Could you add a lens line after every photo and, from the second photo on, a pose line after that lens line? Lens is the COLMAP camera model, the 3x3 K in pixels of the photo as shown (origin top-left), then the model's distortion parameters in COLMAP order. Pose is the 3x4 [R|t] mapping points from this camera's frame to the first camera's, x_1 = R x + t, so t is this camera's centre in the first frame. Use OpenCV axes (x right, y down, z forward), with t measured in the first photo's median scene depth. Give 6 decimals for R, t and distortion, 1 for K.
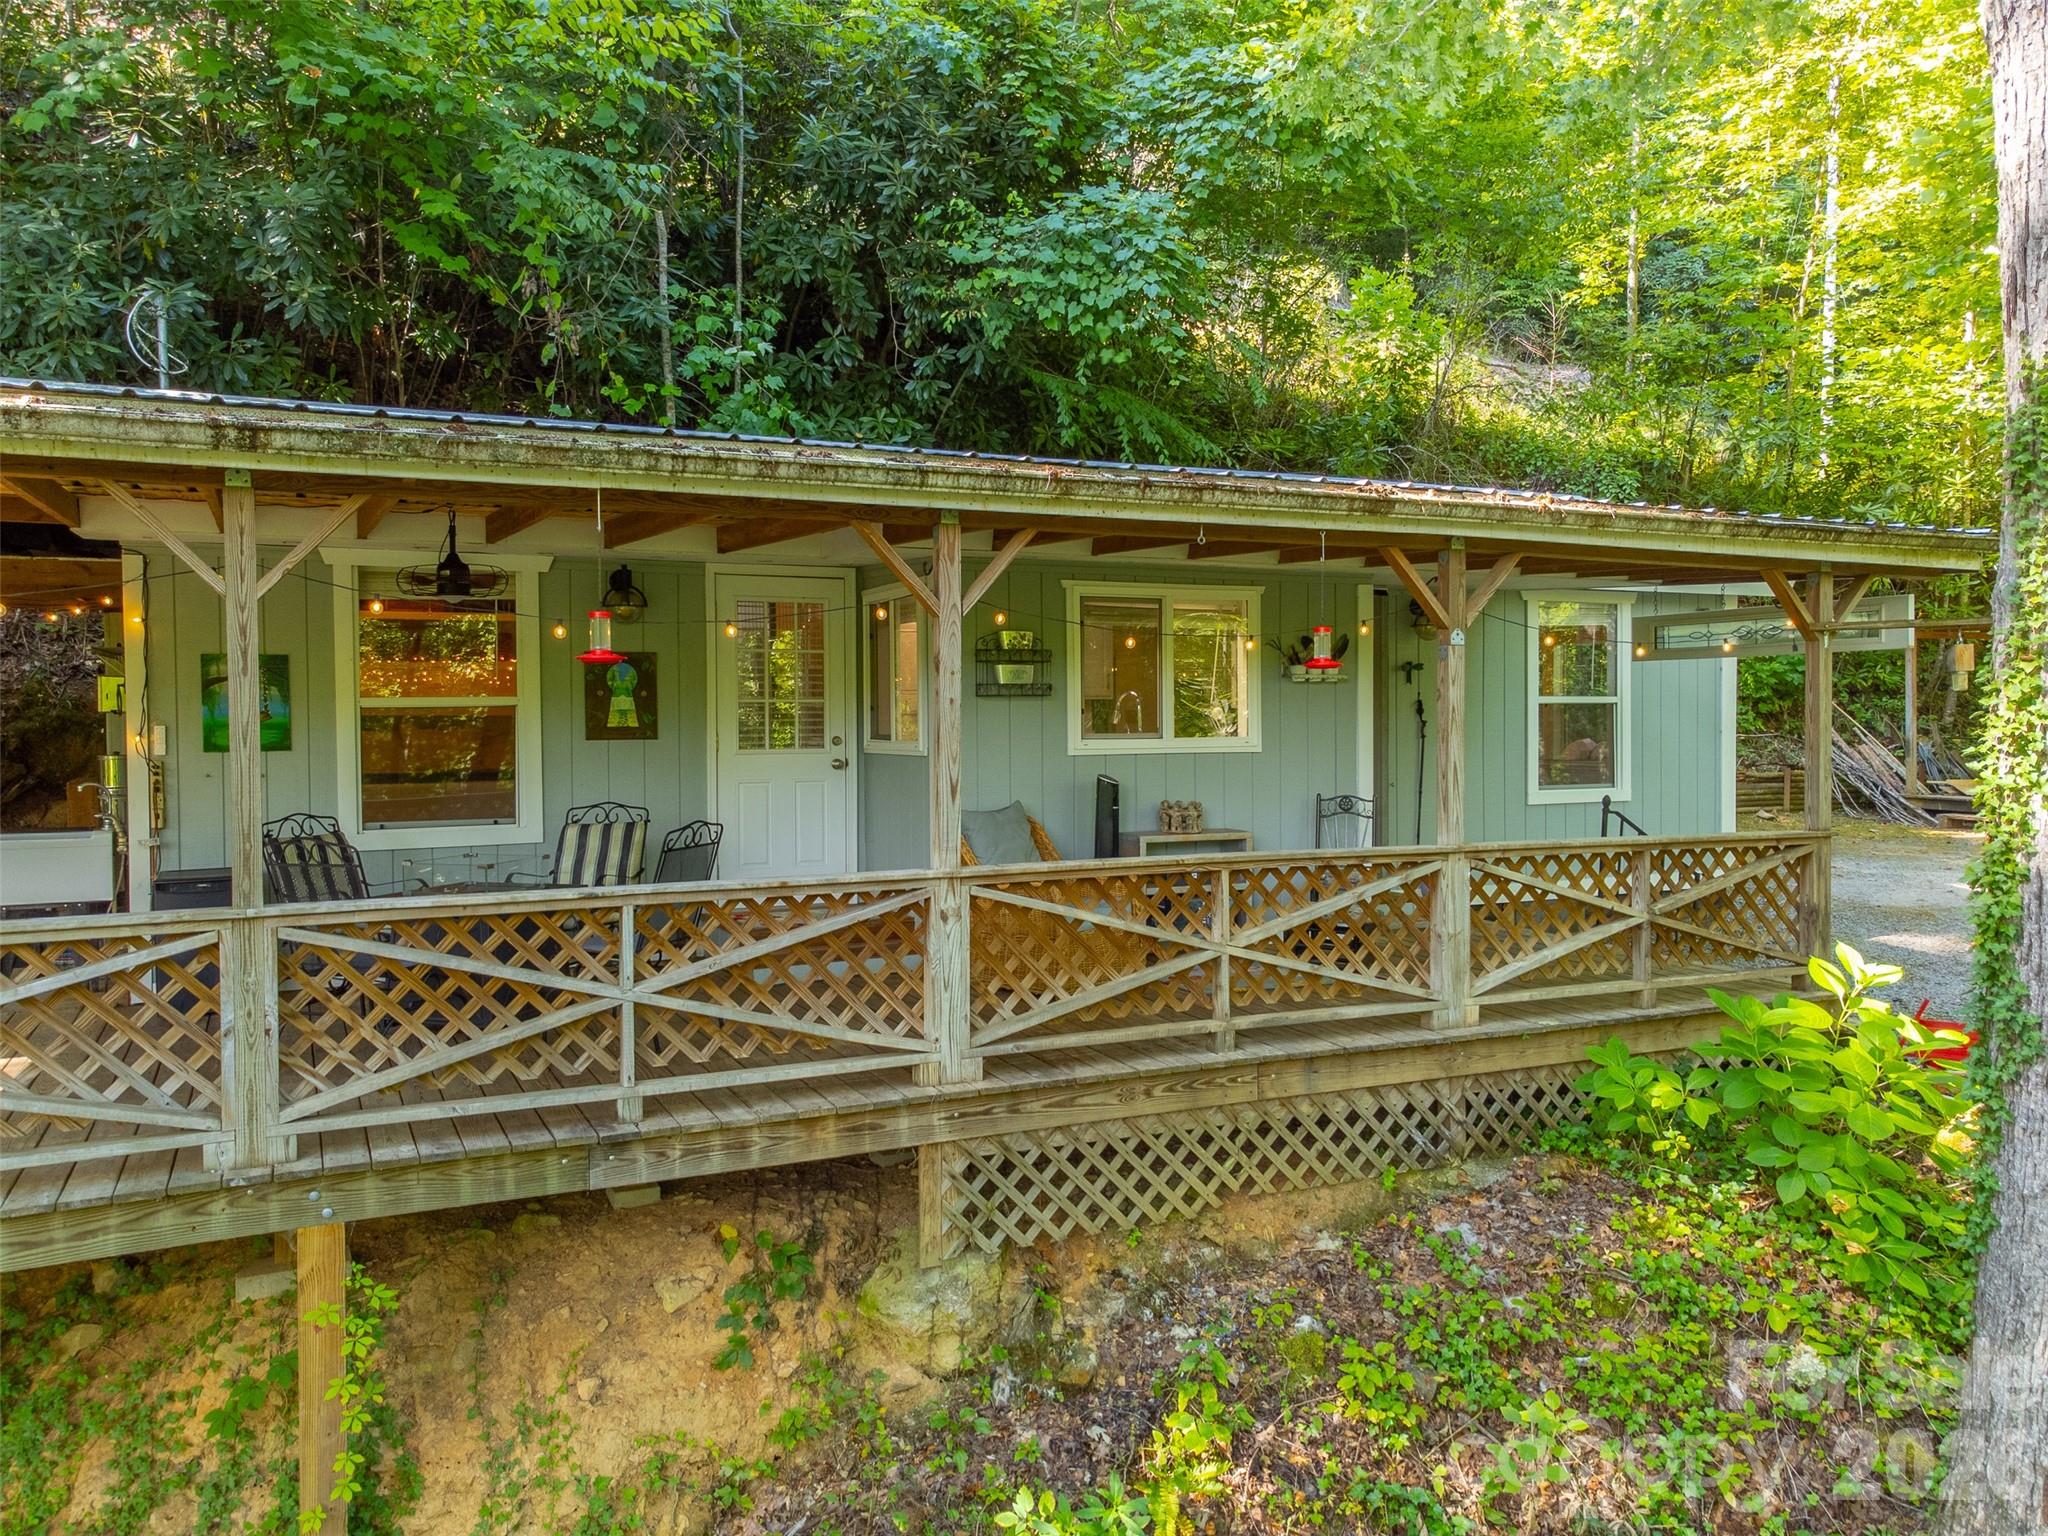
lens RADIAL K [[1593.6, 0, 1024.0], [0, 1593.6, 768.0], [0, 0, 1]] dist [0.002196, 0.000448]
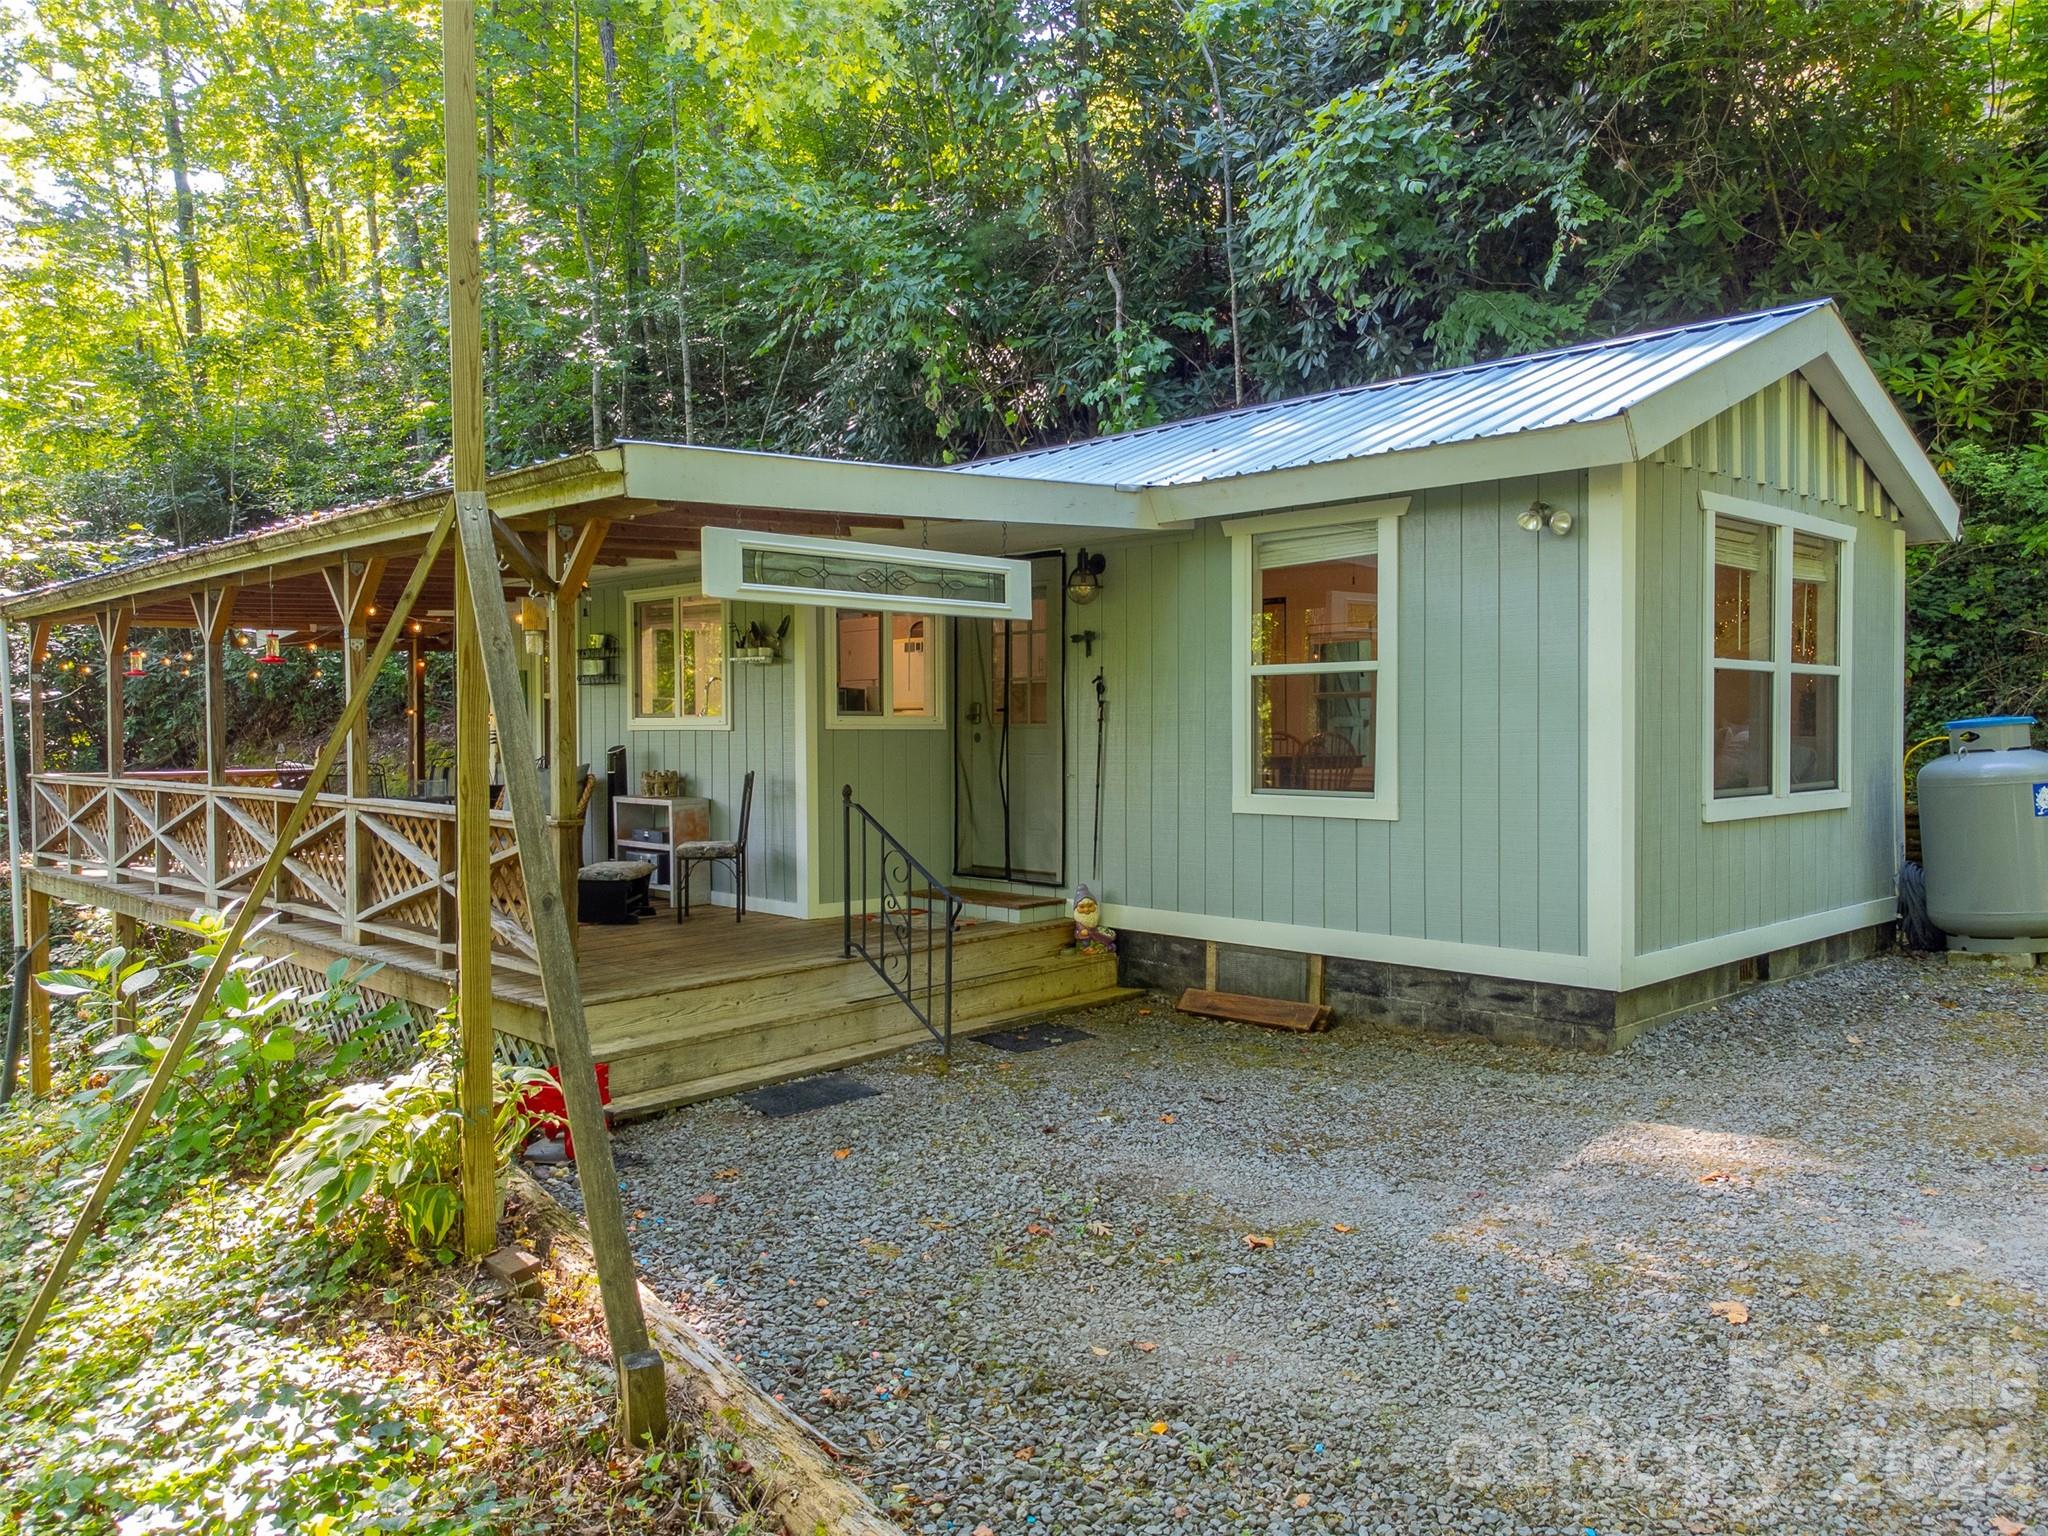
lens RADIAL K [[1593.6, 0, 1024.0], [0, 1593.6, 768.0], [0, 0, 1]] dist [0.002196, 0.000448]
pose [[0.328422, 0.028518, -0.944100, 1.114098], [-0.028891, 0.999380, 0.020137, -0.011454], [0.944089, 0.020663, 0.329042, 0.759563]]
